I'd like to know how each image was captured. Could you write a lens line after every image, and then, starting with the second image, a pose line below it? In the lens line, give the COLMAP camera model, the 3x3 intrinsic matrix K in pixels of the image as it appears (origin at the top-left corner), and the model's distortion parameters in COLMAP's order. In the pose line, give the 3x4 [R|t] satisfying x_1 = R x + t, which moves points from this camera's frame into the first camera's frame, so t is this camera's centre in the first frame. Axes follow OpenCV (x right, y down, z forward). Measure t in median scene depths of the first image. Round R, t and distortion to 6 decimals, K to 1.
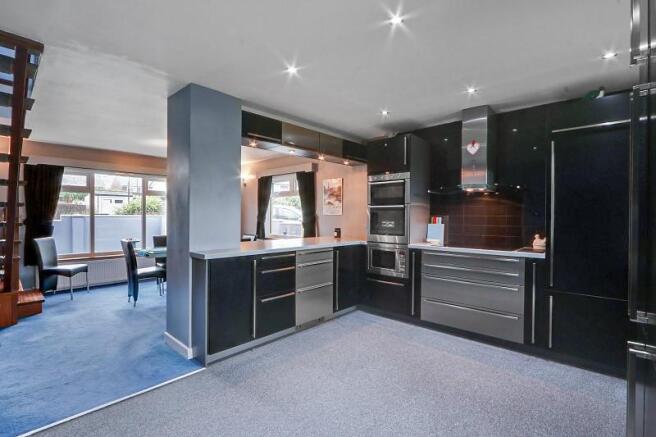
lens RADIAL K [[316.5, 0, 328.0], [0, 316.5, 218.5], [0, 0, 1]] dist [-0.001143, 0.000475]
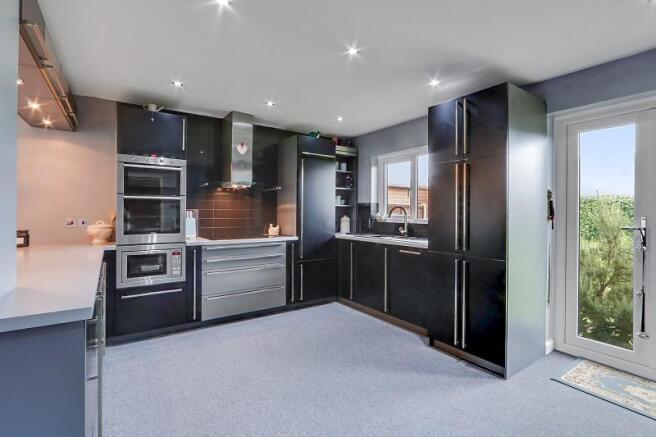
lens RADIAL K [[310.7, 0, 327.1], [0, 310.7, 213.2], [0, 0, 1]] dist [-0.001804, -0.000050]
pose [[0.216717, -0.010763, 0.976175, -0.482240], [-0.000039, 0.999939, 0.011034, -0.007728], [-0.976234, -0.002429, 0.216704, 0.413331]]
